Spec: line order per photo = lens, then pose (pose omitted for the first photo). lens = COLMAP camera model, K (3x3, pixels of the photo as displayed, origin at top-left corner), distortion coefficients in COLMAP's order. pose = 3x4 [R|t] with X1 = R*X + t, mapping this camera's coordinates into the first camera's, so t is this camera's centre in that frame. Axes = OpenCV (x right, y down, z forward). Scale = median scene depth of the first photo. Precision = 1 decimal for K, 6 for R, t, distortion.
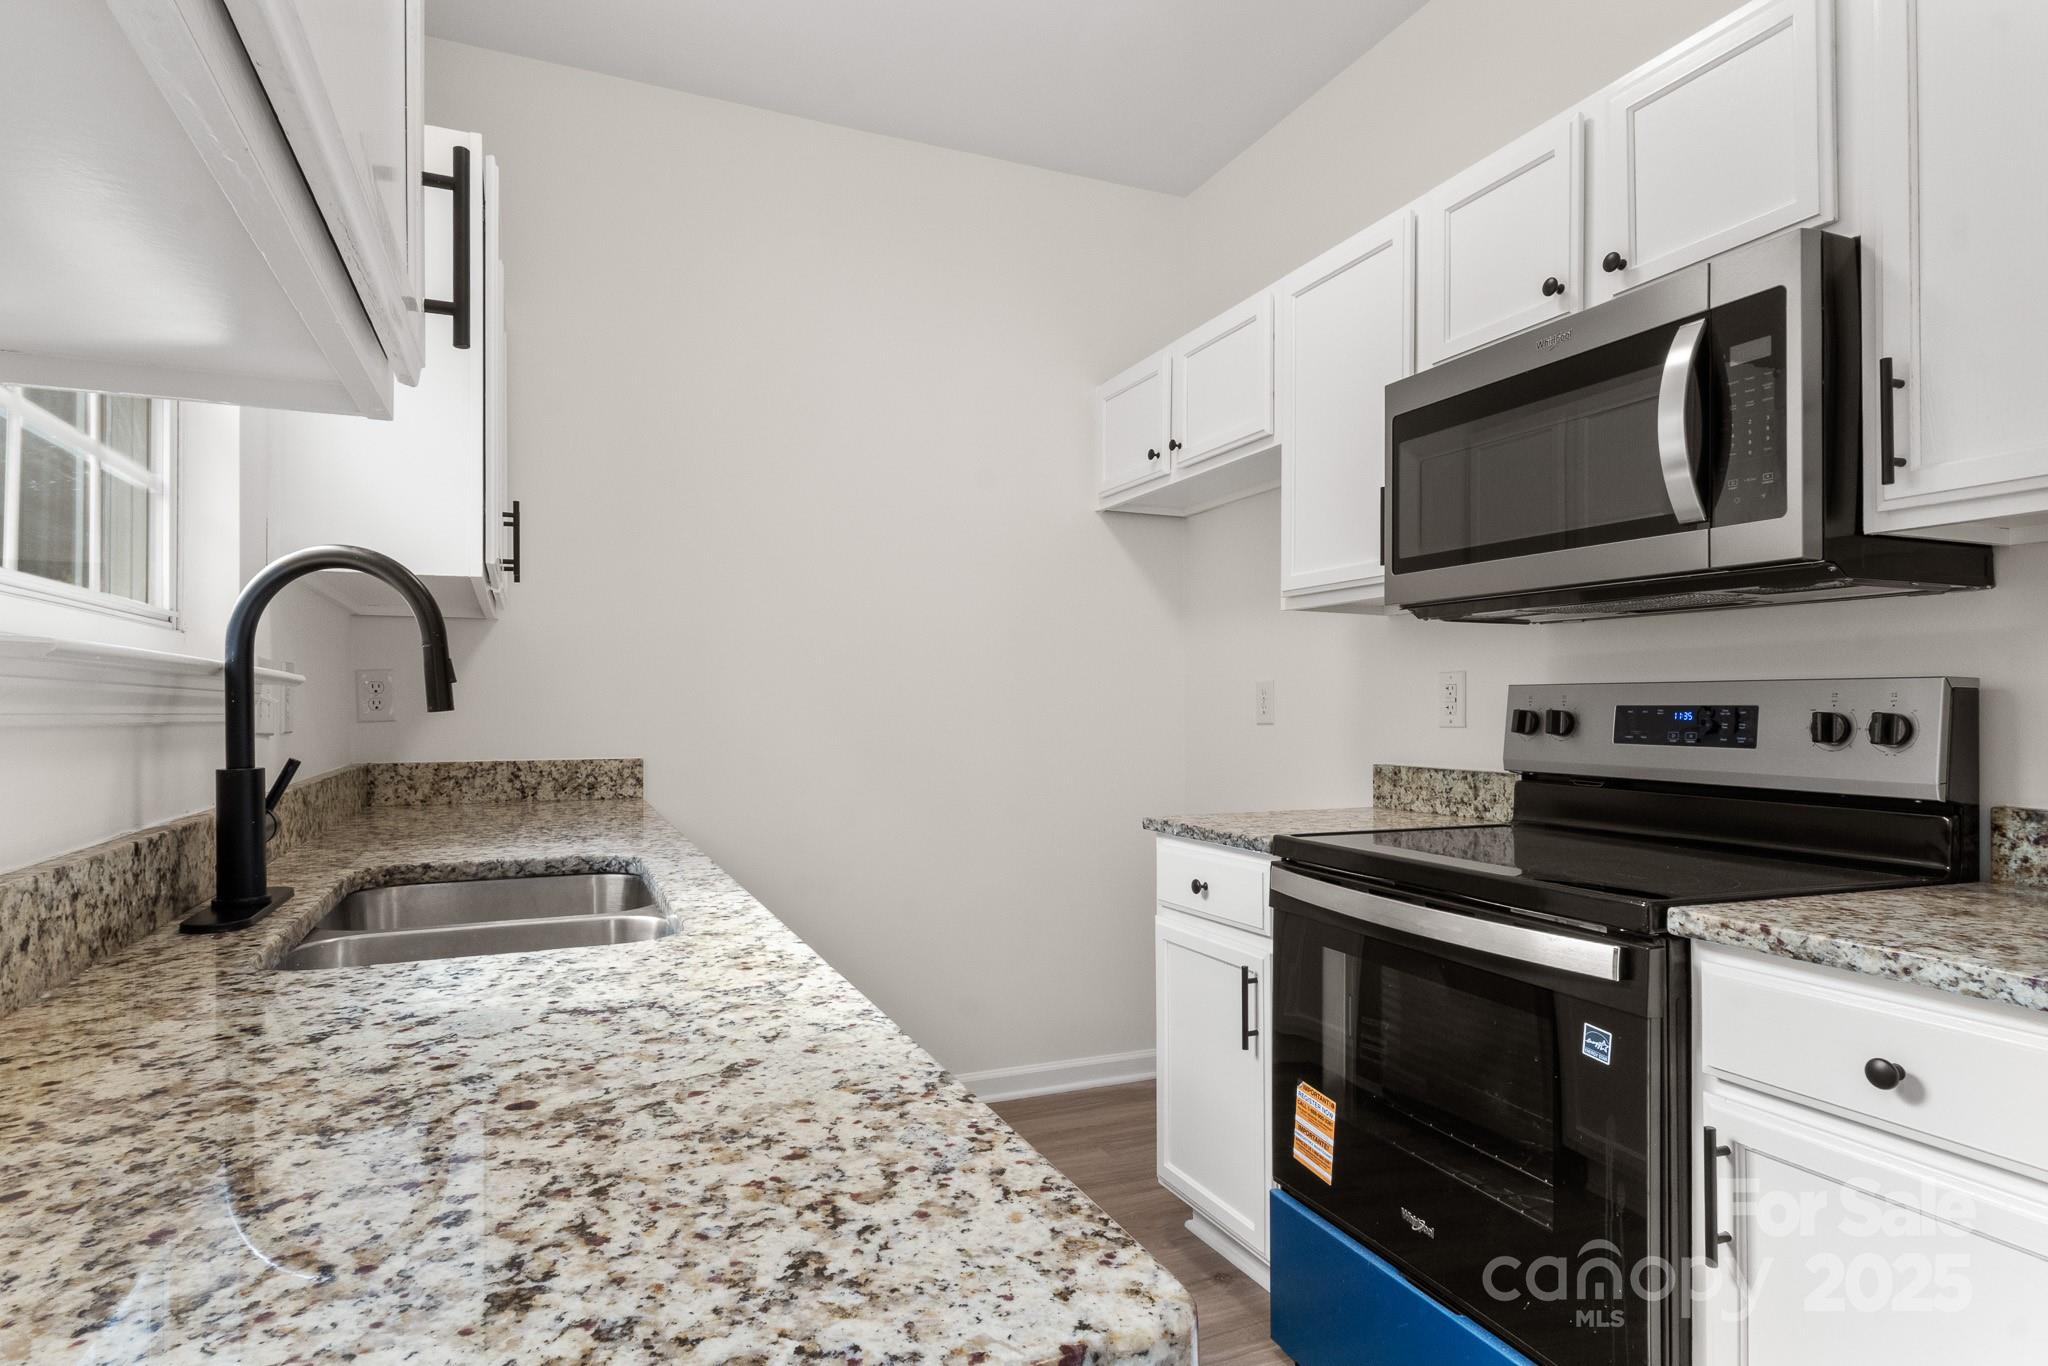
lens RADIAL K [[1128.7, 0, 1020.8], [0, 1128.7, 699.5], [0, 0, 1]] dist [0.005197, 0.002442]
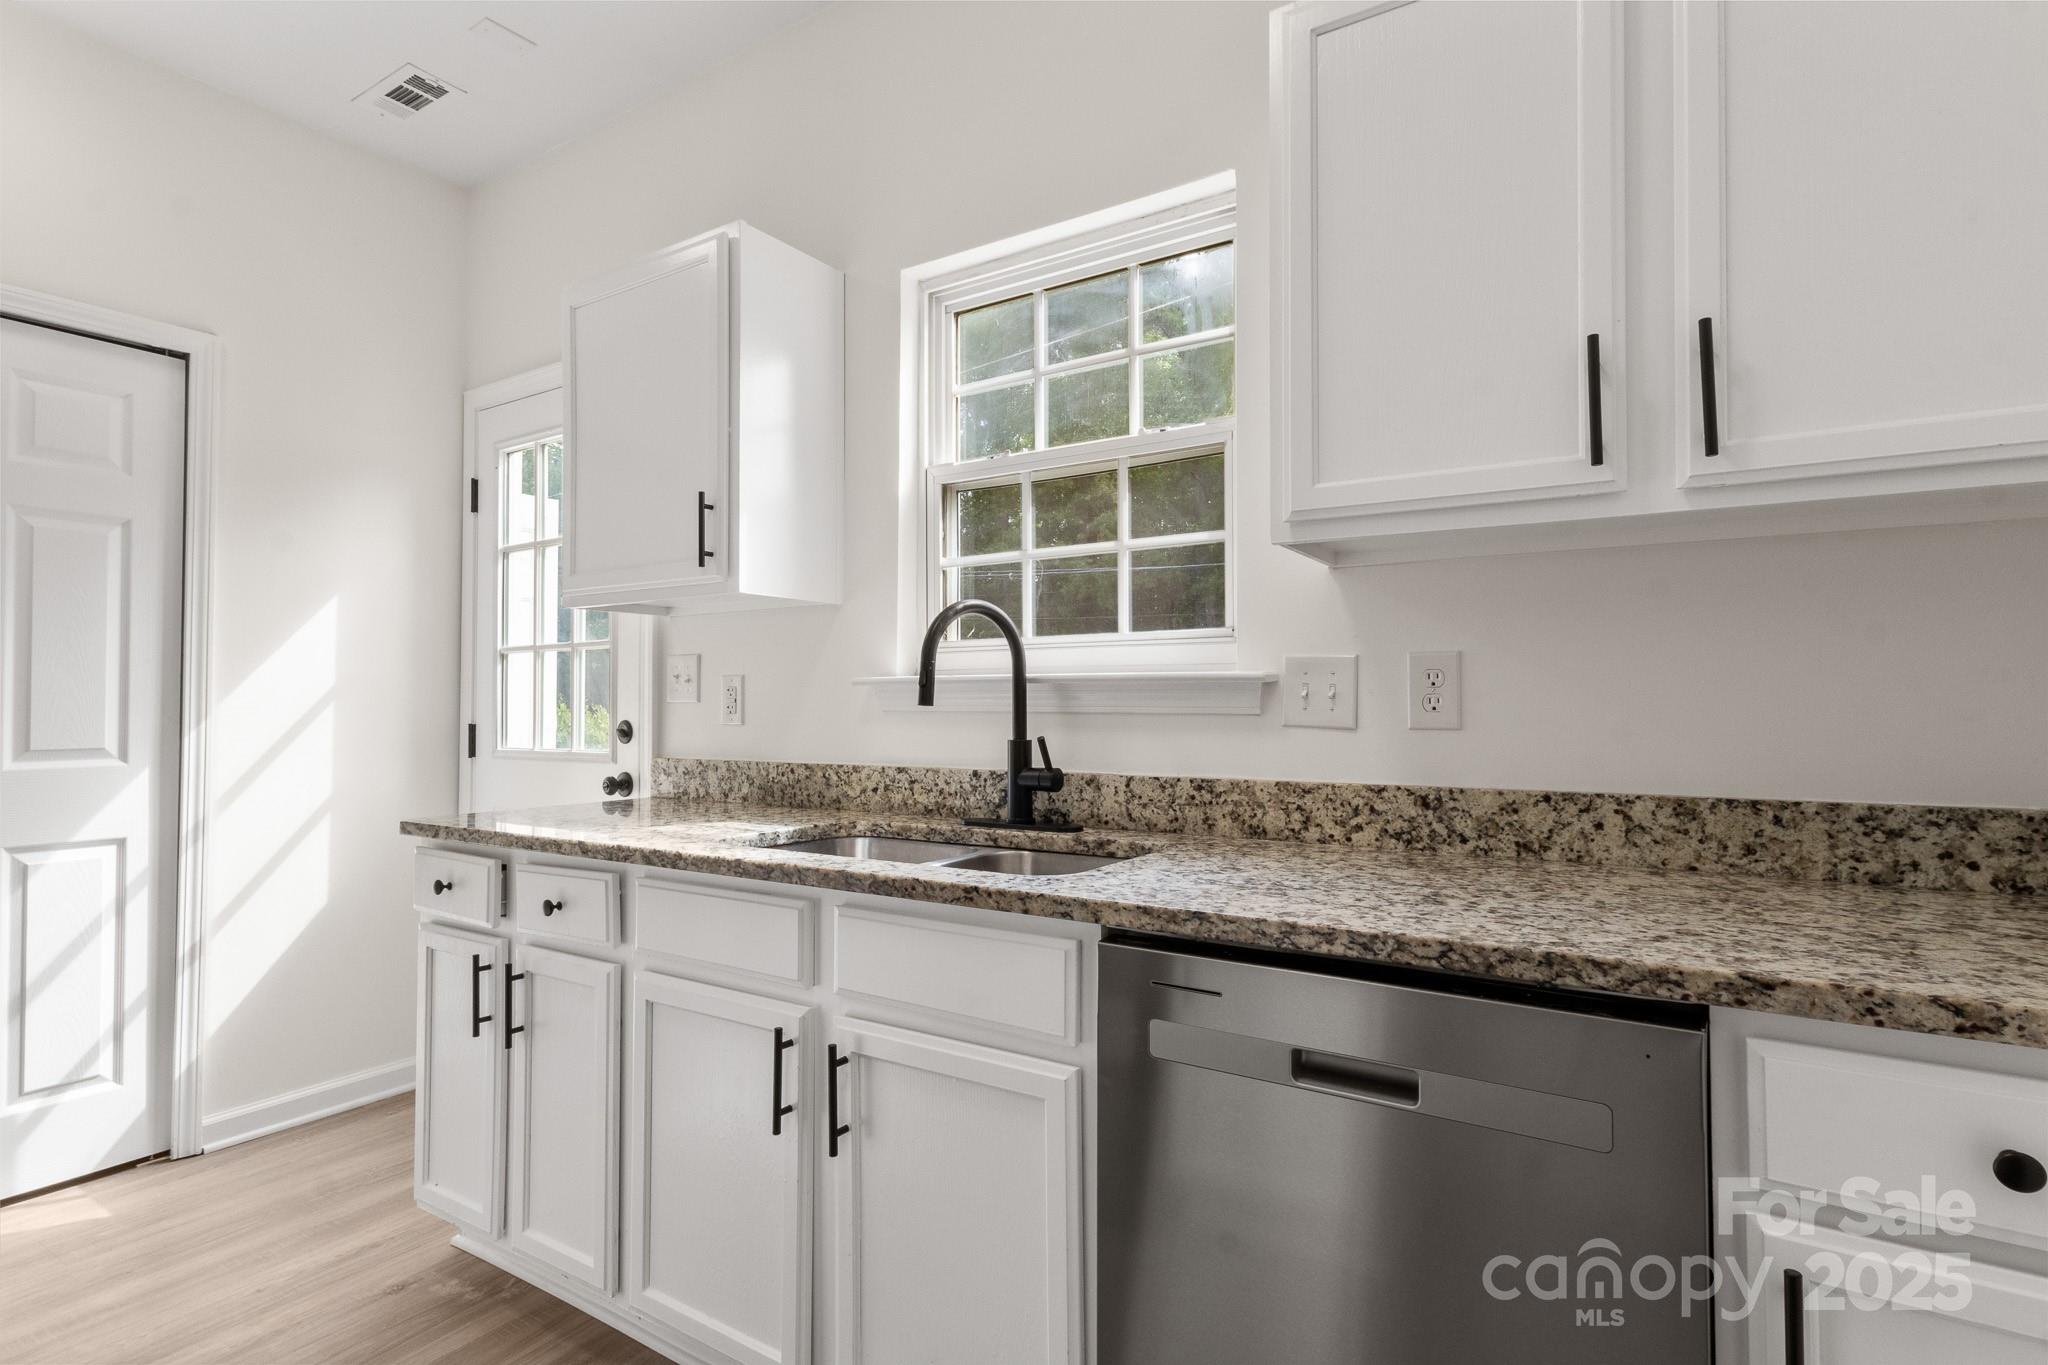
lens RADIAL K [[1032.7, 0, 1020.4], [0, 1032.7, 676.3], [0, 0, 1]] dist [0.014466, -0.002521]
pose [[-0.833876, -0.010027, -0.551861, 0.090987], [0.007897, 0.999516, -0.030092, 0.009051], [0.551895, -0.029451, -0.833393, 1.467986]]
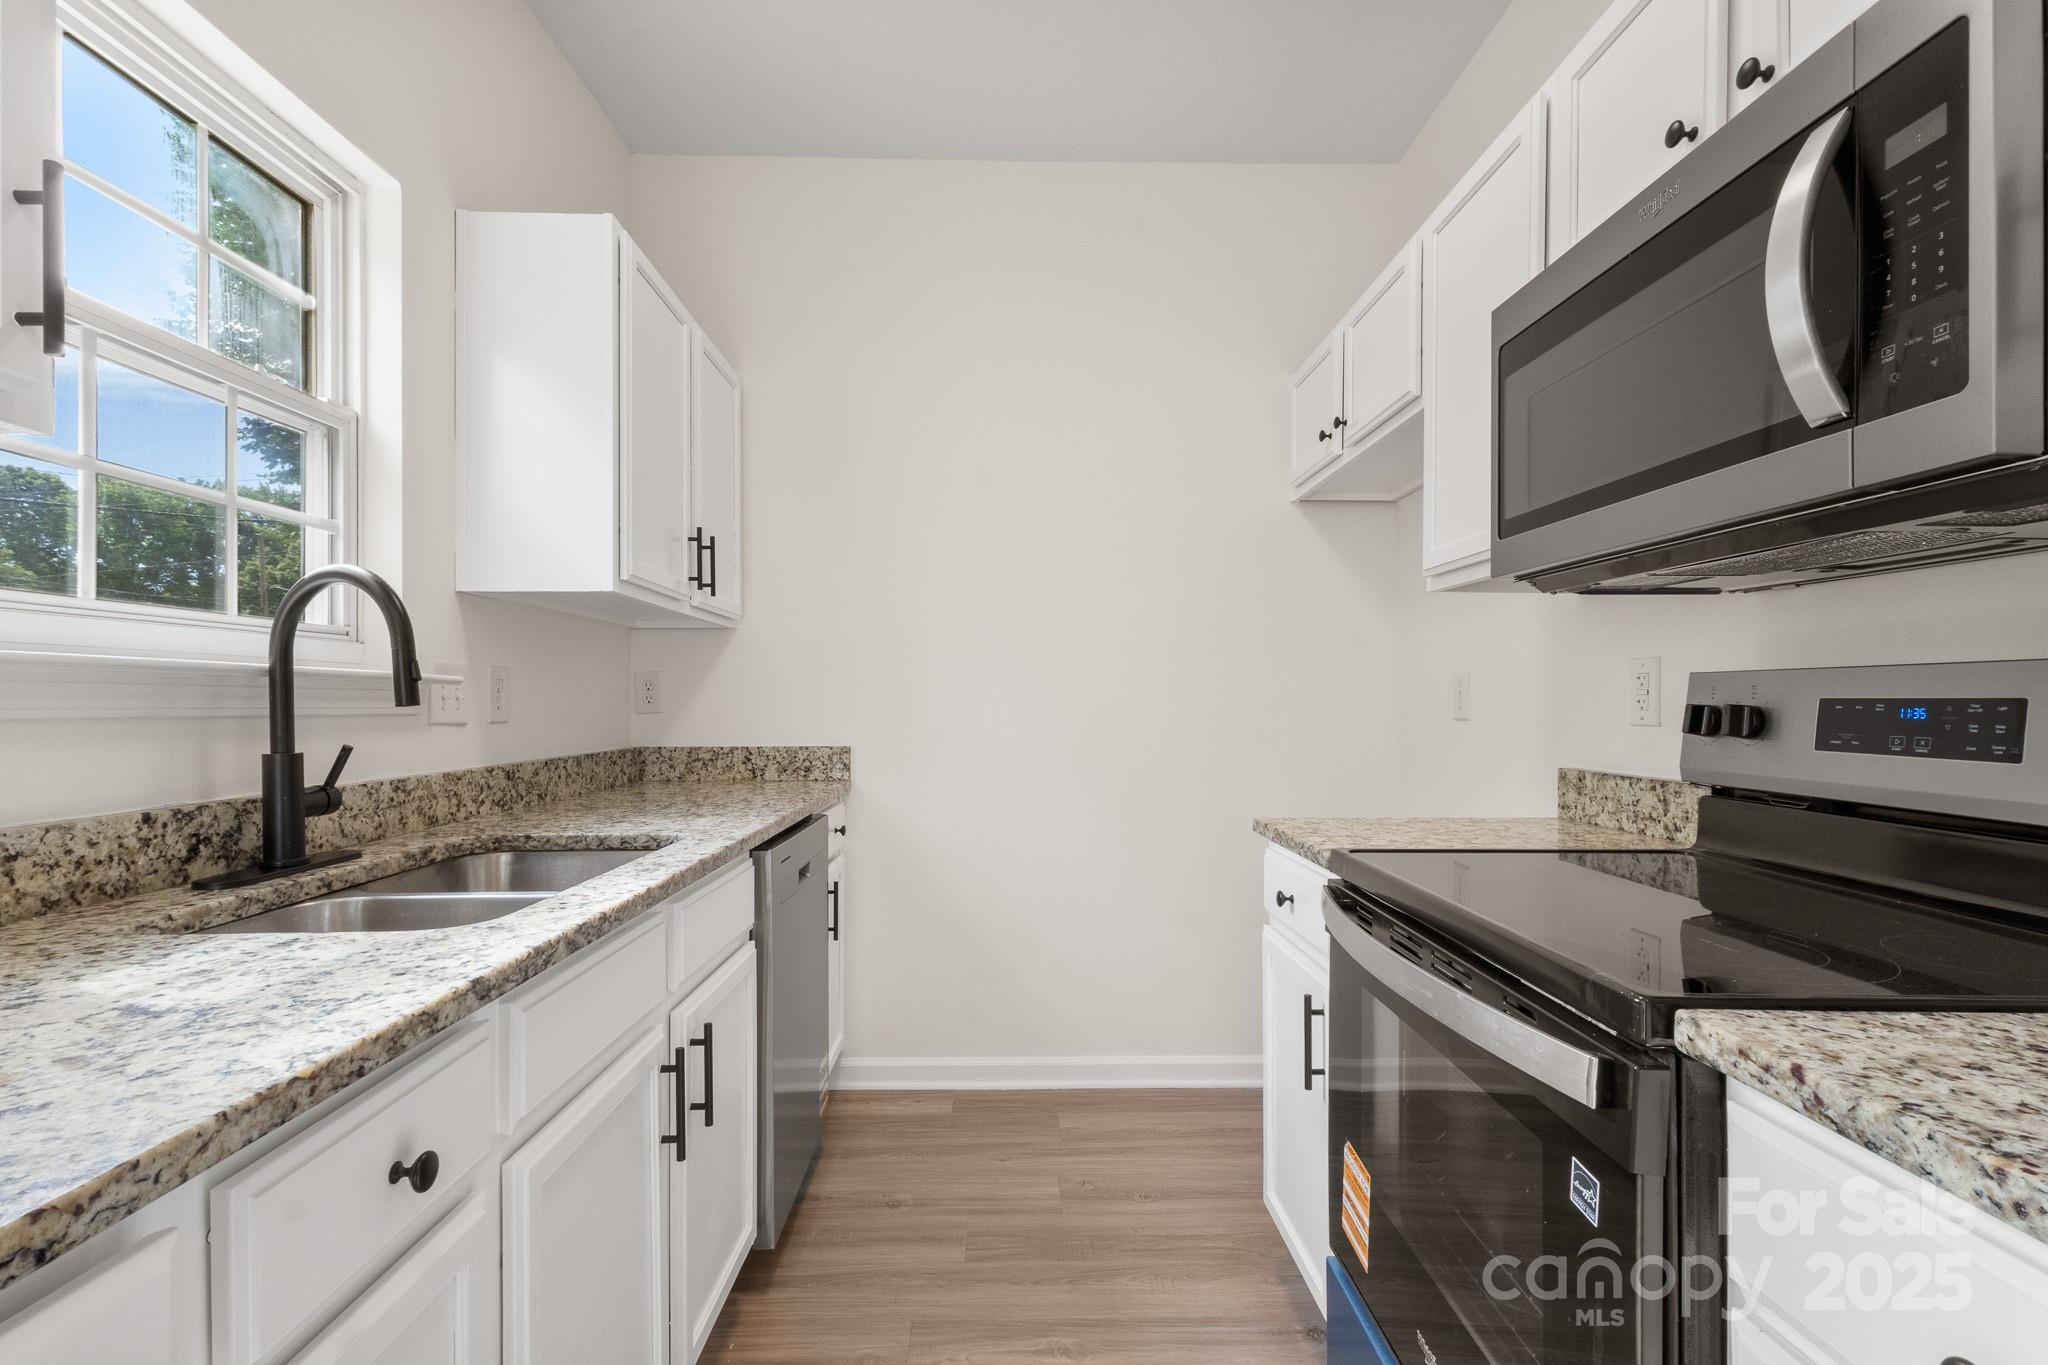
lens RADIAL K [[965.6, 0, 1019.3], [0, 965.6, 701.0], [0, 0, 1]] dist [0.005303, 0.001293]
pose [[0.924639, -0.001074, -0.380842, 0.282890], [0.003702, 0.999974, 0.006167, 0.001099], [0.380826, -0.007112, 0.924619, 0.222014]]
